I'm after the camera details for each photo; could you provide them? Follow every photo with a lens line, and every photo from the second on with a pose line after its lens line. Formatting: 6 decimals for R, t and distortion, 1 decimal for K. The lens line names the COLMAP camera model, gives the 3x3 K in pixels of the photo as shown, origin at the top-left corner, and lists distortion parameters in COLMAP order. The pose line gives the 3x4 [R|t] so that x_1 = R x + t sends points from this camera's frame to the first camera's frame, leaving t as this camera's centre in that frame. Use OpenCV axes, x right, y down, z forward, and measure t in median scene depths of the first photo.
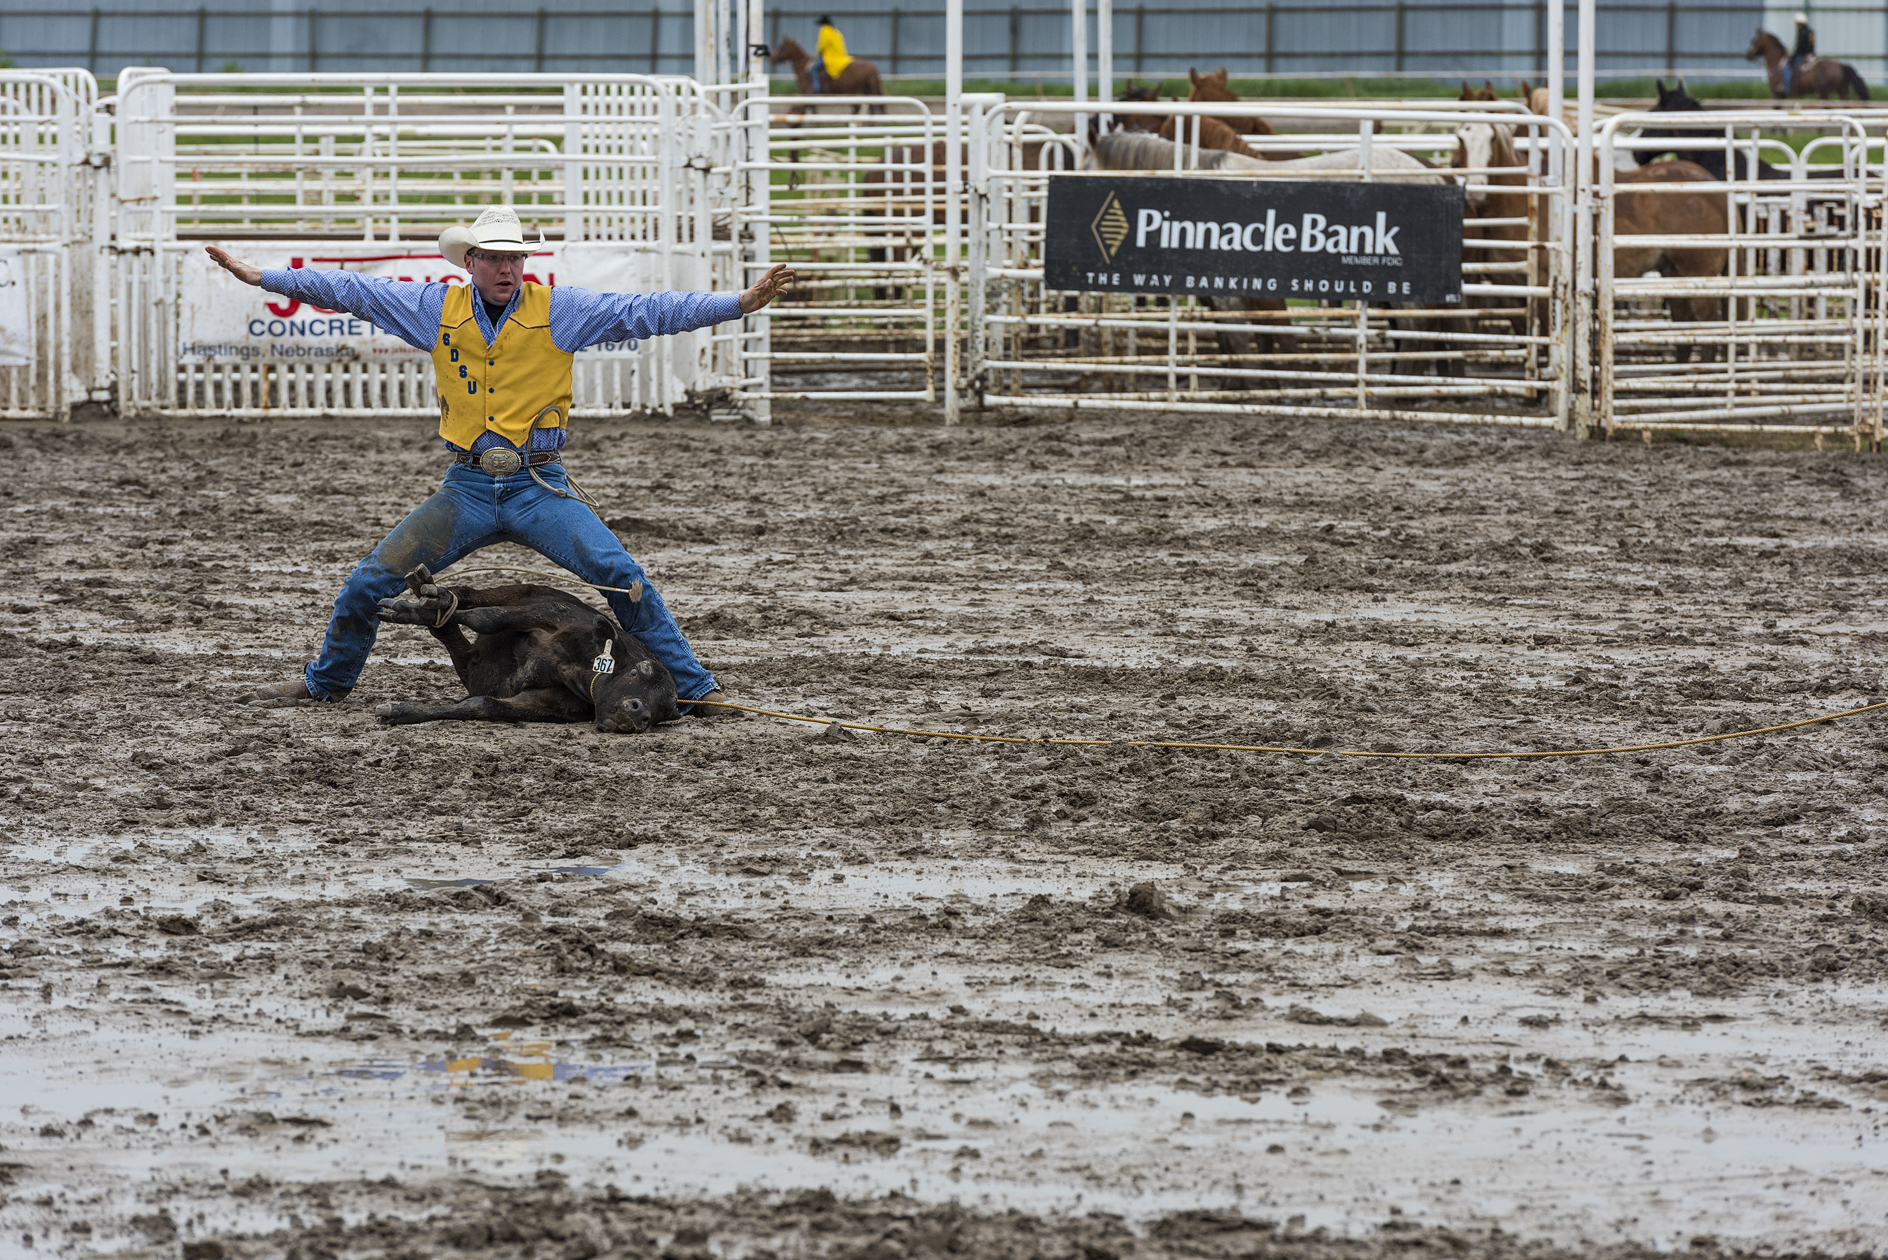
lens RADIAL K [[11651.2, 0, 938.1], [0, 11651.2, 623.4], [0, 0, 1]] dist [-0.520624, 0.000000]
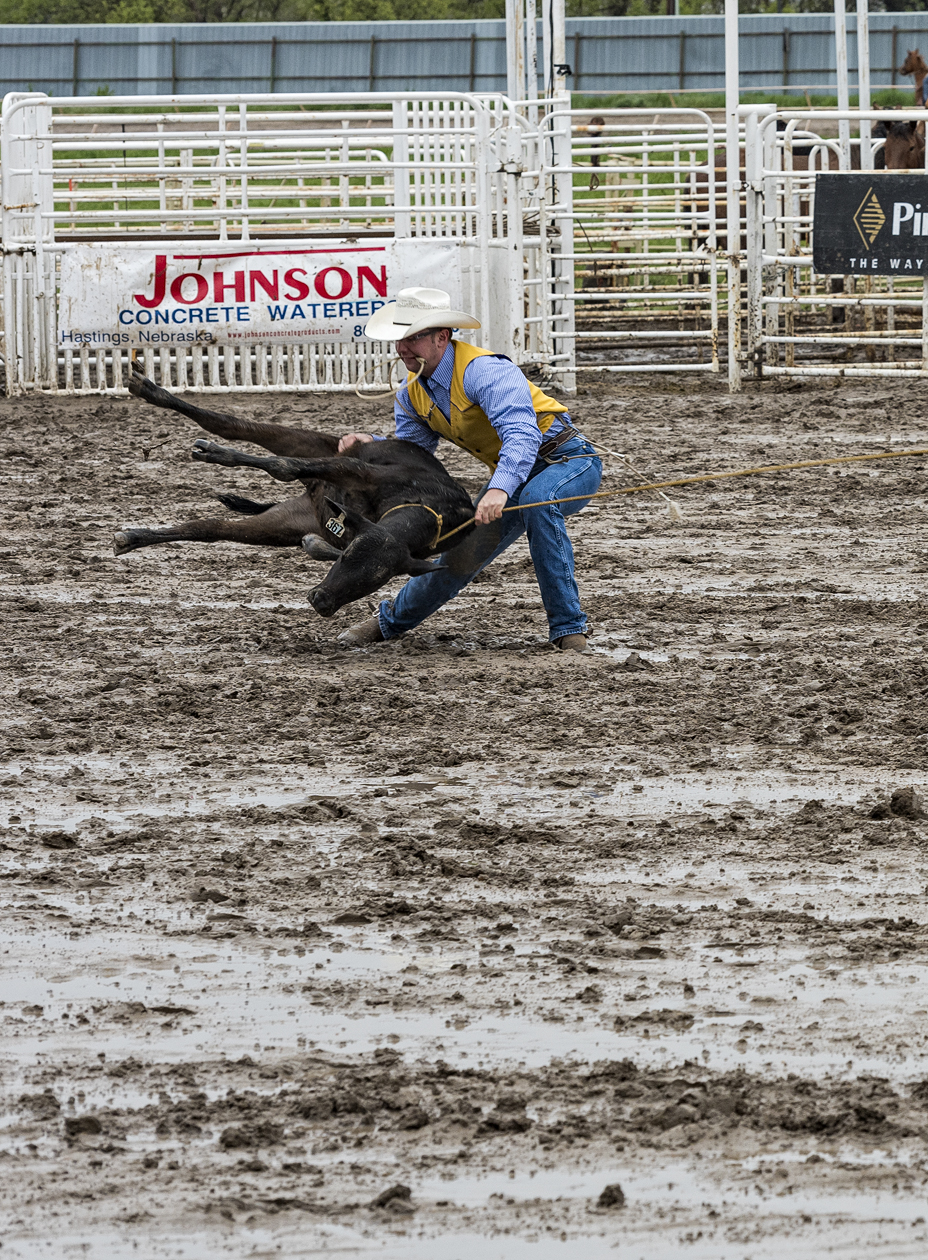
lens RADIAL K [[5425.6, 0, 471.4], [0, 5425.6, 637.5], [0, 0, 1]] dist [-0.185096, 0.000000]
pose [[0.997310, -0.009740, -0.072649, 0.014100], [0.012973, 0.998940, 0.044166, -0.016971], [0.072141, -0.044990, 0.996379, 0.465871]]
